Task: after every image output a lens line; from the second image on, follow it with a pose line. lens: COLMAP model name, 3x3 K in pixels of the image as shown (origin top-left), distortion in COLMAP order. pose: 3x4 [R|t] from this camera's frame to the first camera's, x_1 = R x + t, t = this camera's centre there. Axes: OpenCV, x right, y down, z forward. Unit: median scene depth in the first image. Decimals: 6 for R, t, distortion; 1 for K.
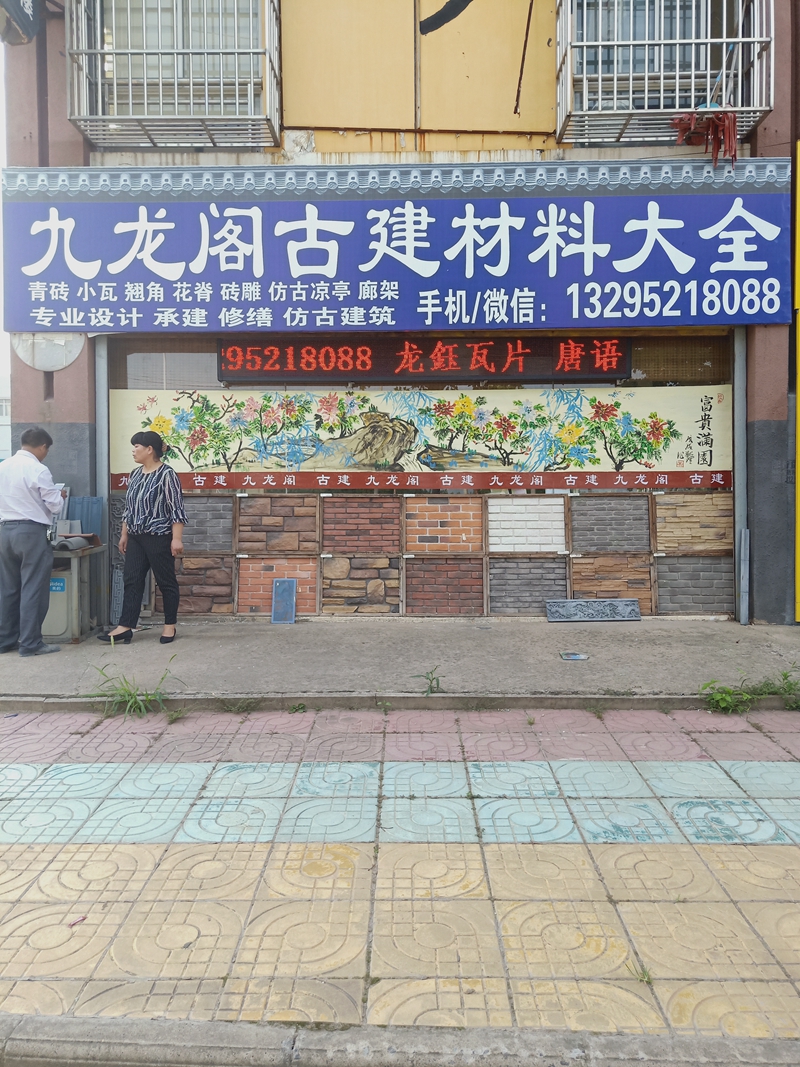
lens RADIAL K [[763.4, 0, 397.2], [0, 763.4, 531.0], [0, 0, 1]] dist [0.036634, -0.010222]
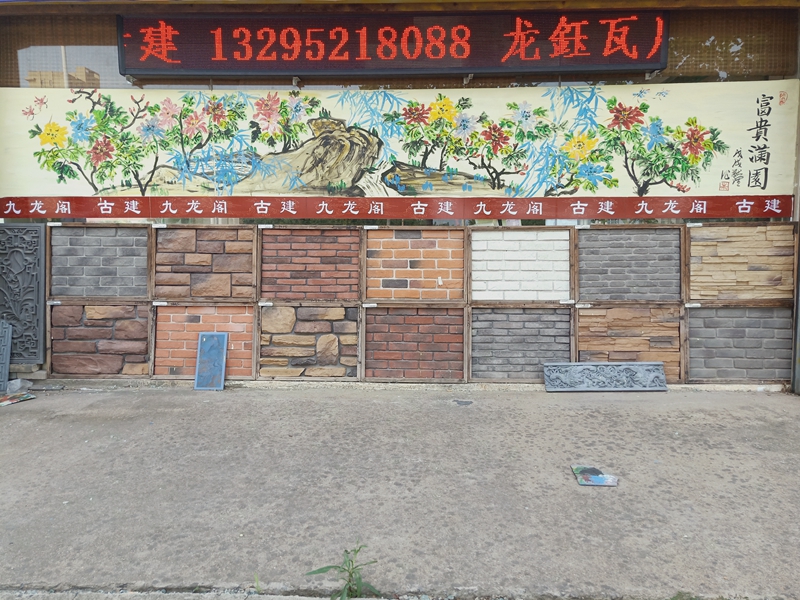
lens RADIAL K [[572.4, 0, 399.8], [0, 572.4, 302.9], [0, 0, 1]] dist [0.036634, -0.010222]
pose [[0.999804, 0.005634, -0.018957, 0.056942], [-0.003956, 0.996167, 0.087381, -0.020877], [0.019377, -0.087289, 0.995995, 0.408089]]
